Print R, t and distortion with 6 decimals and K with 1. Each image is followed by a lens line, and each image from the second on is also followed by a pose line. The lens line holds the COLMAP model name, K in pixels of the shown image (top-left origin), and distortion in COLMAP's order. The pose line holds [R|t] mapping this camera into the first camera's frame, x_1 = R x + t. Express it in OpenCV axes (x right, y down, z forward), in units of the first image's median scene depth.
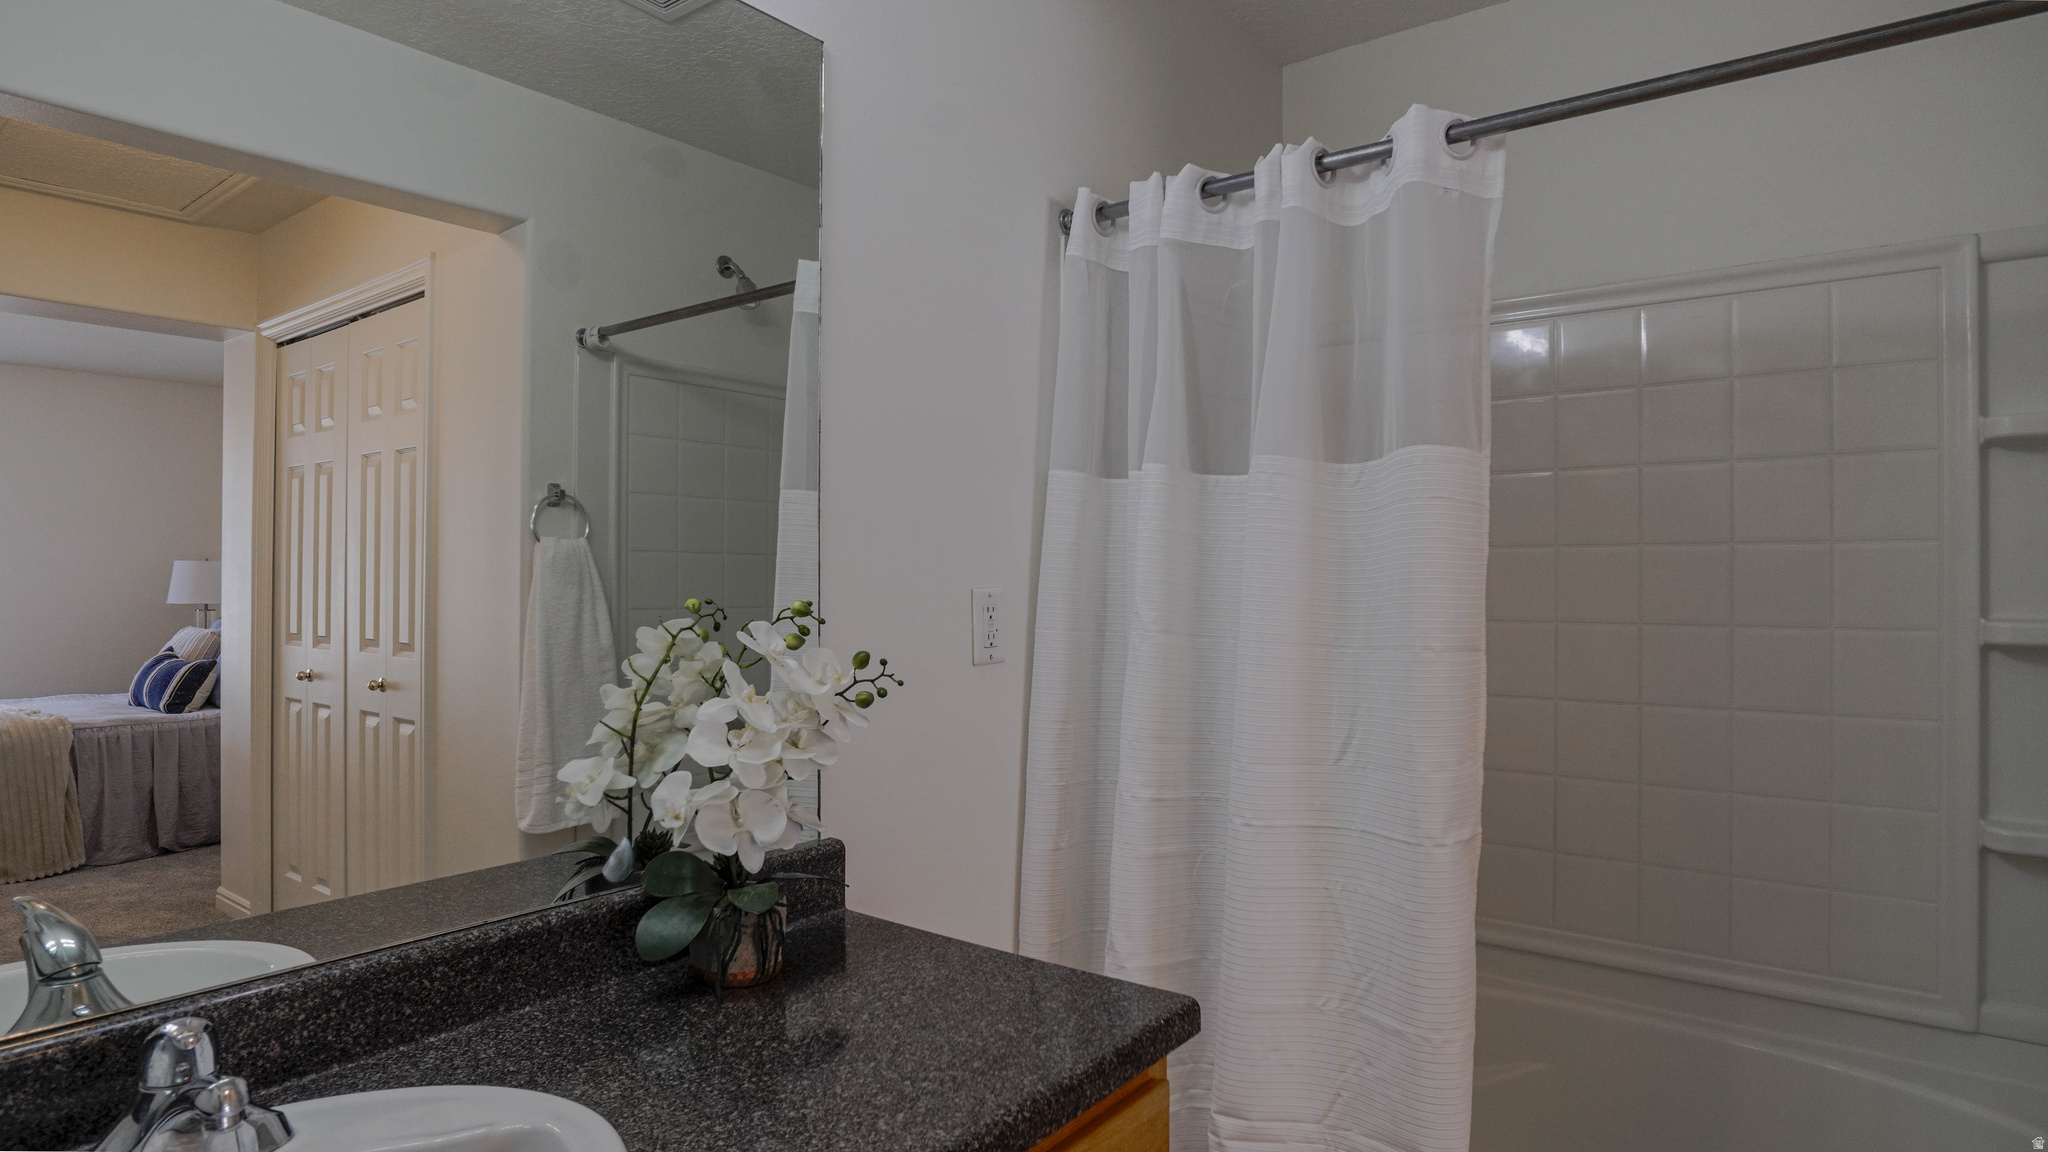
lens RADIAL K [[1104.9, 0, 1024.0], [0, 1104.9, 576.0], [0, 0, 1]] dist [-0.040431, 0.011182]
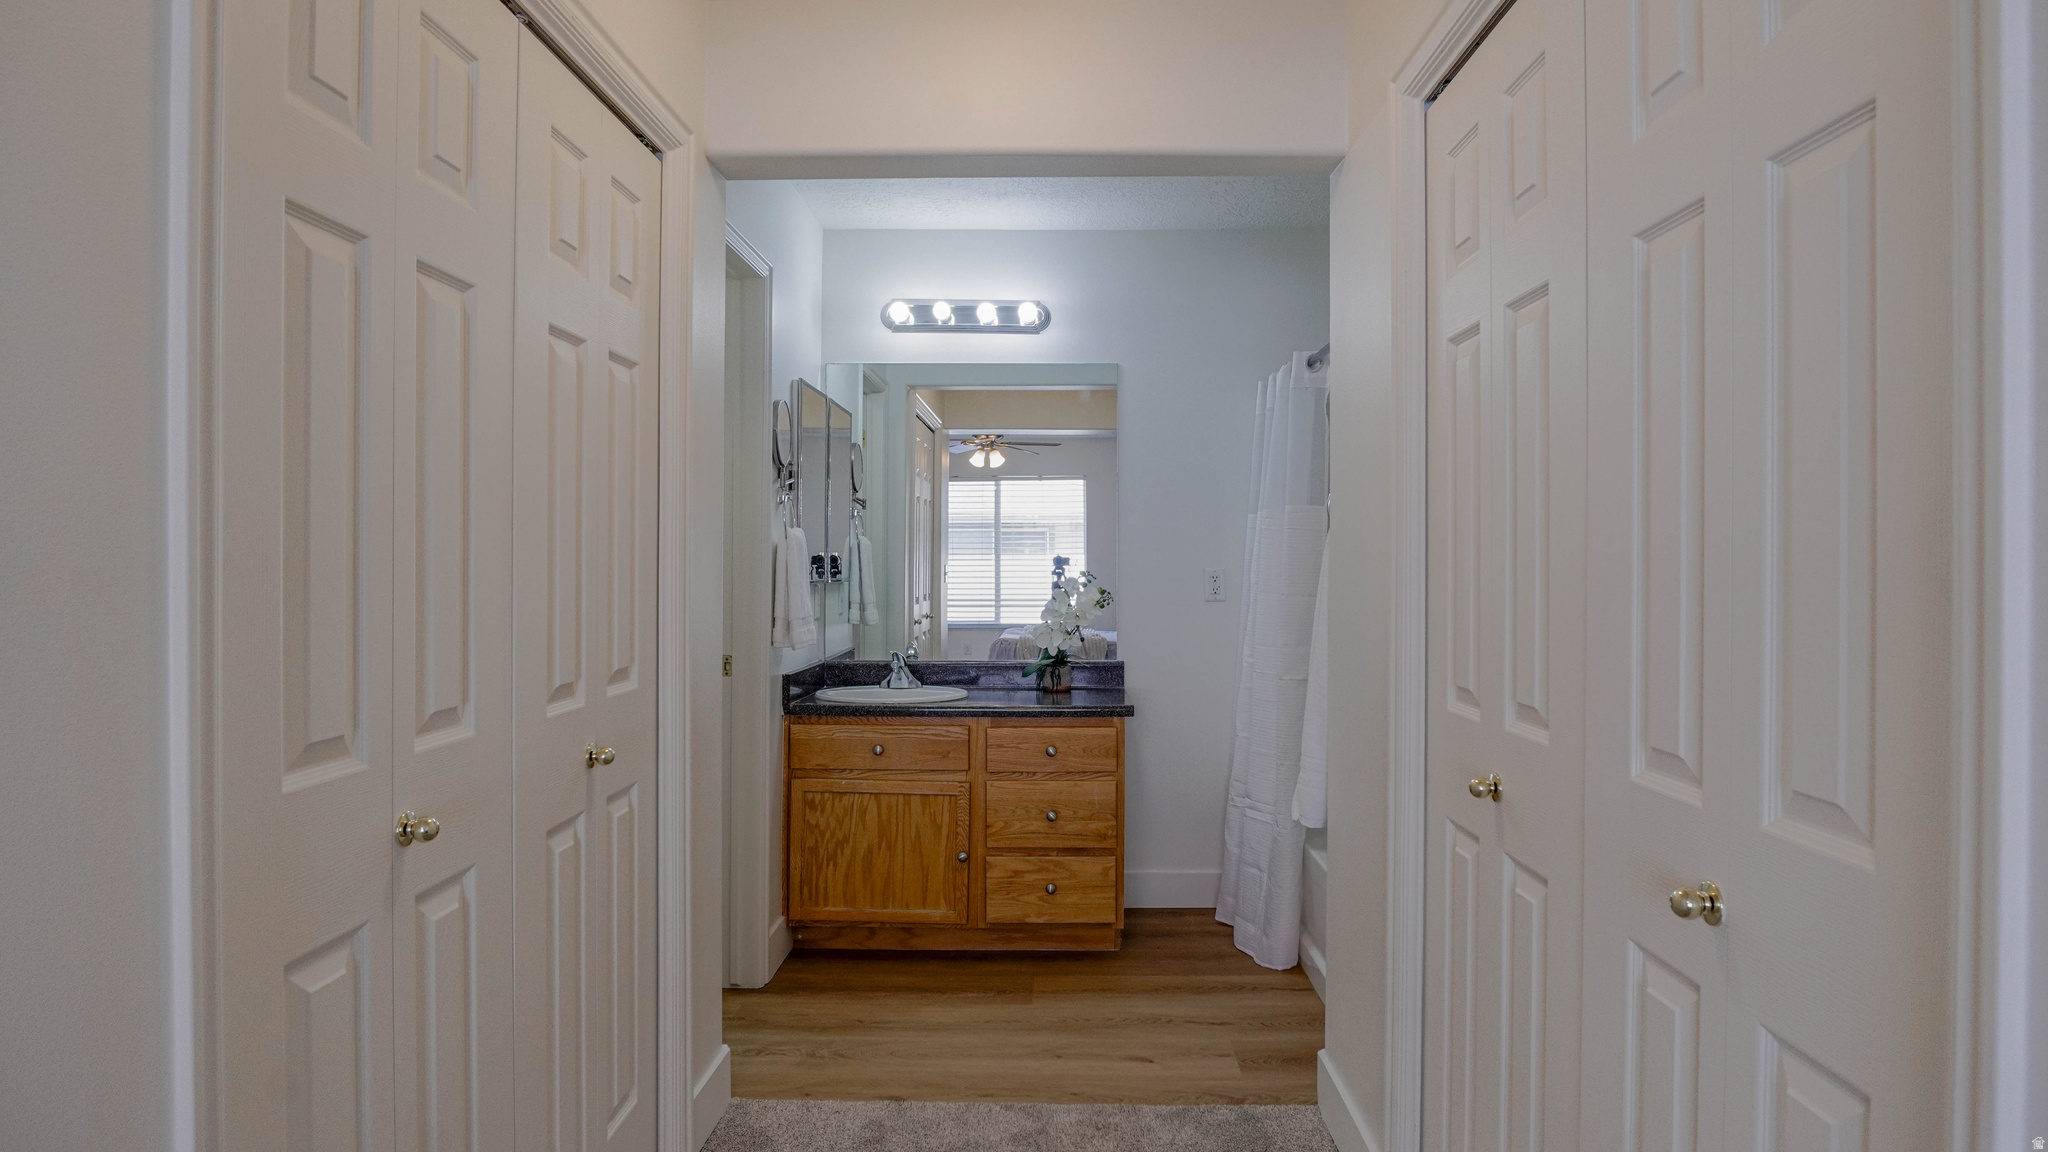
lens RADIAL K [[1148.6, 0, 1024.0], [0, 1148.6, 576.0], [0, 0, 1]] dist [-0.033889, 0.012035]
pose [[0.584335, 0.010911, -0.811439, 1.928777], [-0.000024, 0.999910, 0.013428, -0.005007], [0.811513, -0.007827, 0.584283, -0.815865]]
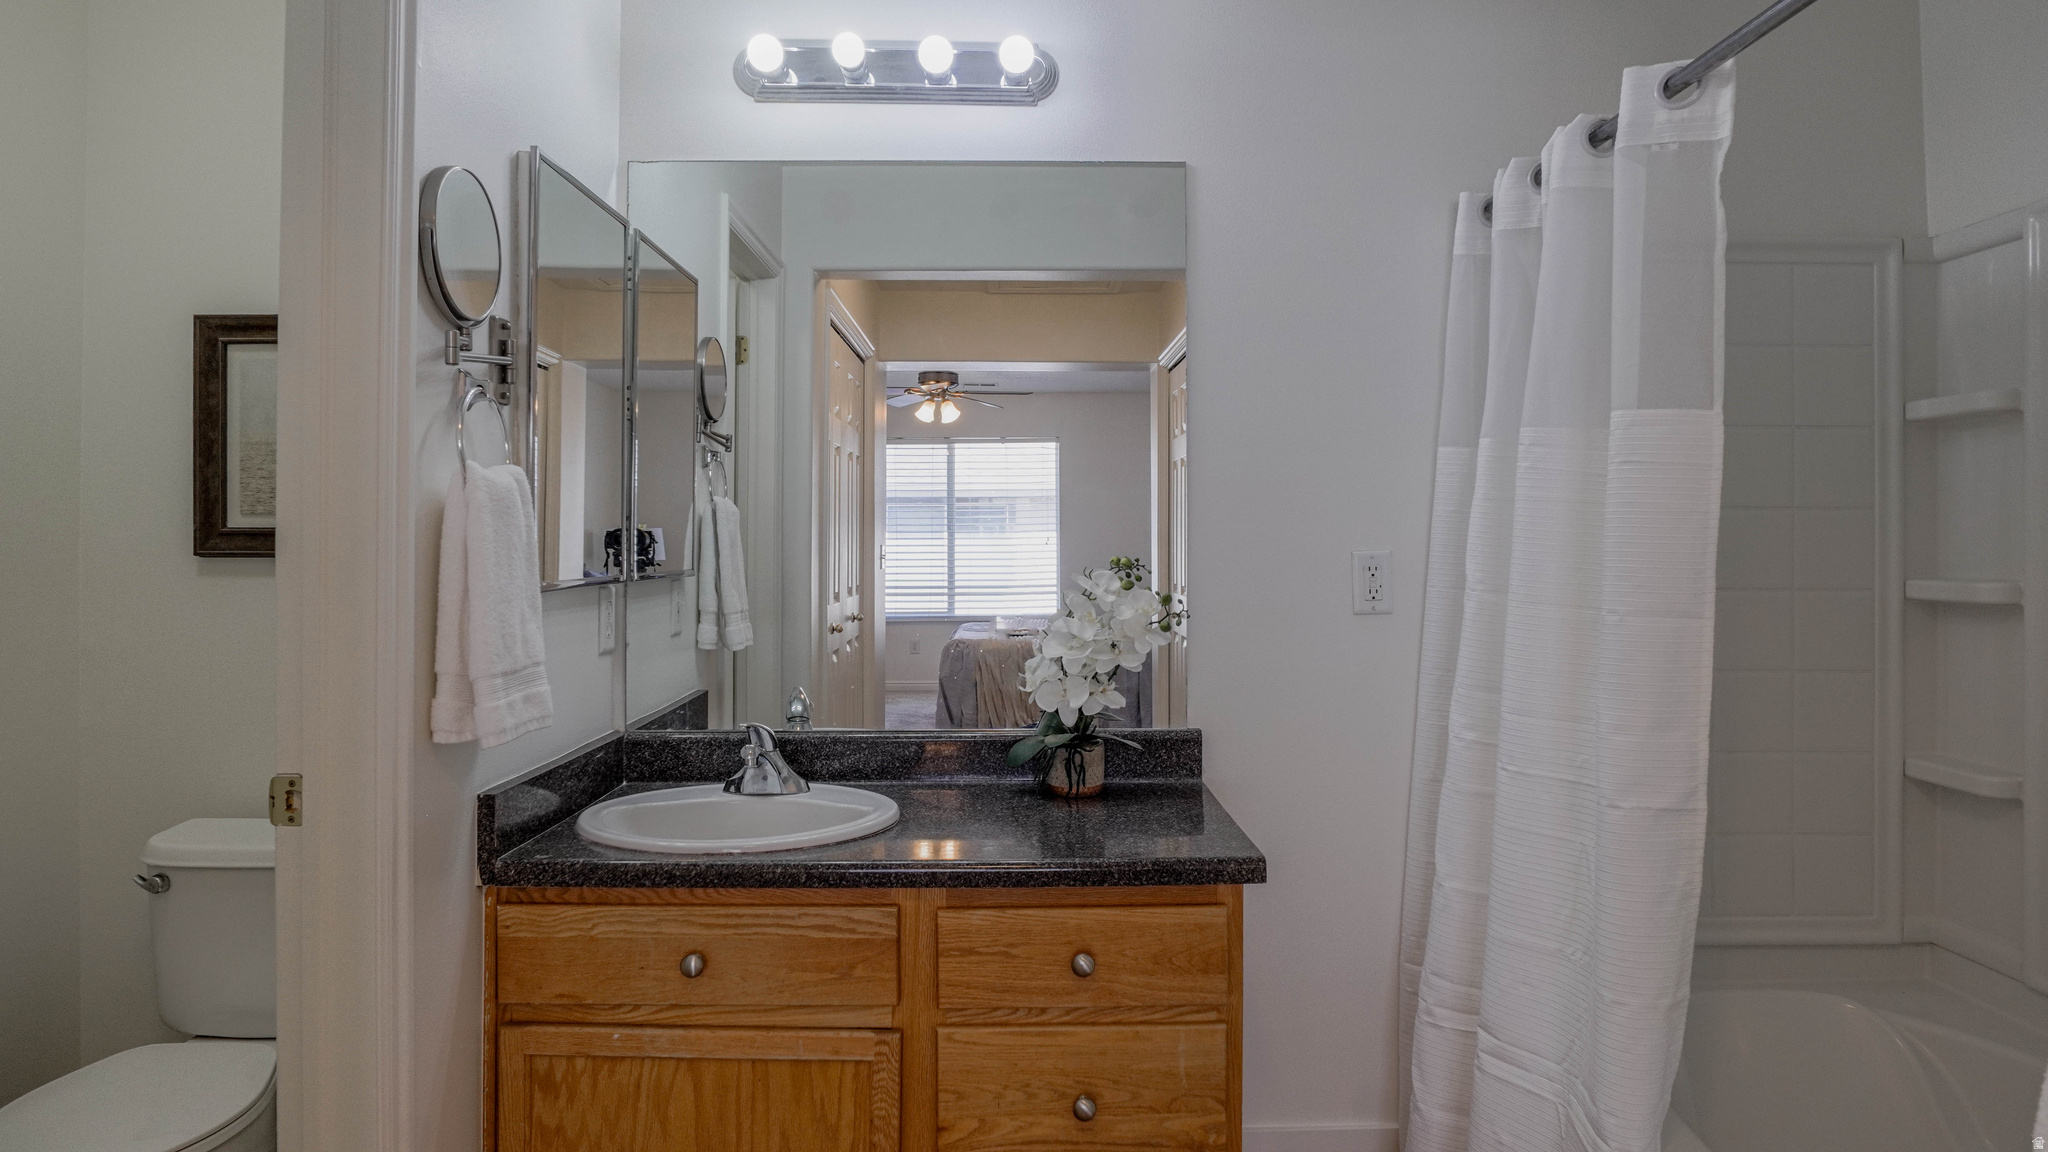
lens RADIAL K [[1137.9, 0, 1044.4], [0, 1137.9, 533.6], [0, 0, 1]] dist [-0.038617, 0.012645]
pose [[0.632476, -0.006438, -0.774553, 0.810016], [0.003816, 0.999979, -0.005195, -0.003047], [0.774571, 0.000330, 0.632487, -0.061968]]
